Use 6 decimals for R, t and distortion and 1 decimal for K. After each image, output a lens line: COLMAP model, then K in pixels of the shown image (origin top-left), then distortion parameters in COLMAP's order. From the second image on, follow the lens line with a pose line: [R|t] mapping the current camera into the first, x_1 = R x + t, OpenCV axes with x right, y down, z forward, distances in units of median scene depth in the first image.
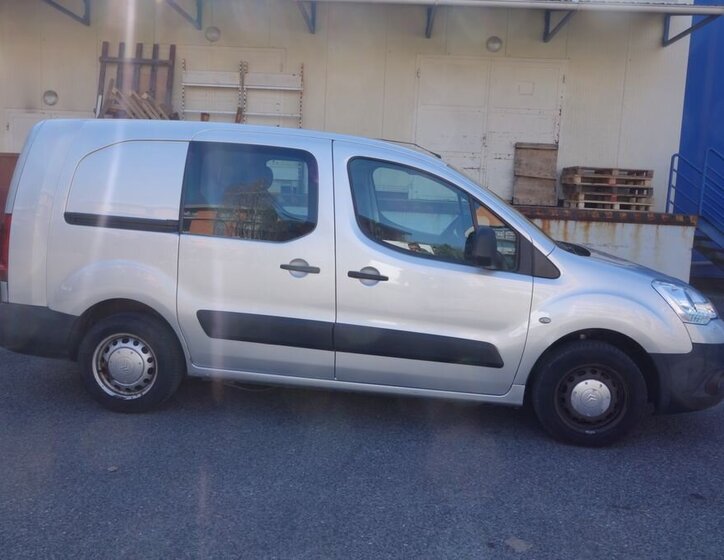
lens RADIAL K [[665.0, 0, 360.3], [0, 665.0, 279.4], [0, 0, 1]] dist [0.004446, 0.000000]
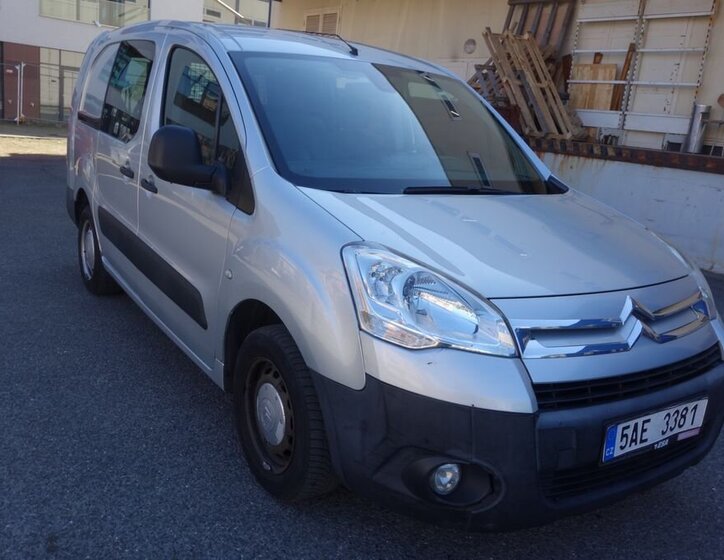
lens RADIAL K [[665.0, 0, 366.7], [0, 665.0, 280.2], [0, 0, 1]] dist [0.004446, 0.000000]
pose [[0.640786, 0.200235, -0.741148, 0.810904], [-0.169124, 0.978489, 0.118134, -0.032213], [0.748860, 0.049647, 0.660866, 0.624301]]
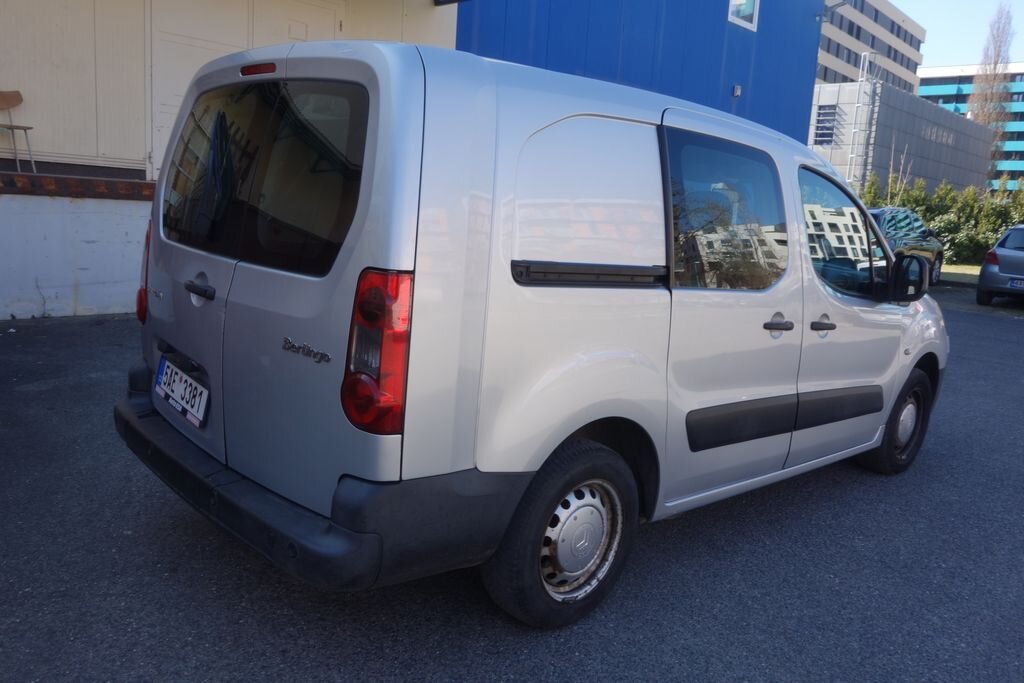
lens RADIAL K [[810.8, 0, 507.6], [0, 810.8, 344.5], [0, 0, 1]] dist [0.007880, -0.008298]
pose [[0.659397, -0.129909, 0.740486, -0.880678], [0.058509, 0.990838, 0.121728, -0.113208], [-0.749515, -0.036942, 0.660956, 0.630326]]
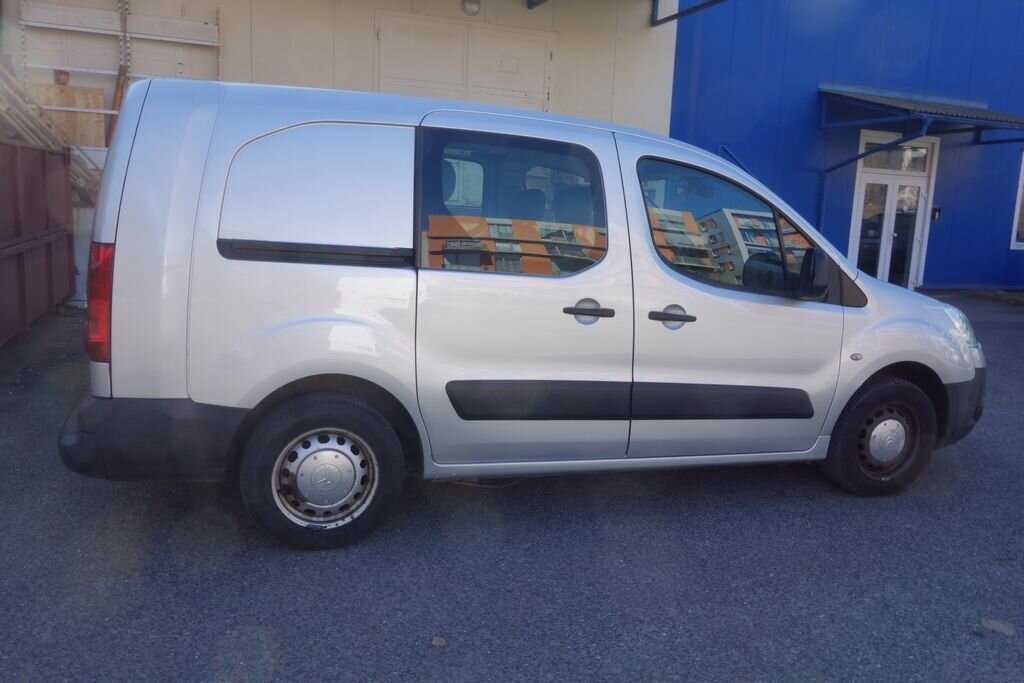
lens RADIAL K [[810.8, 0, 507.3], [0, 810.8, 344.5], [0, 0, 1]] dist [0.007880, -0.008298]
pose [[0.912273, -0.073083, 0.403011, -0.511506], [0.048641, 0.996320, 0.070569, -0.045731], [-0.406685, -0.044776, 0.912470, 0.226164]]
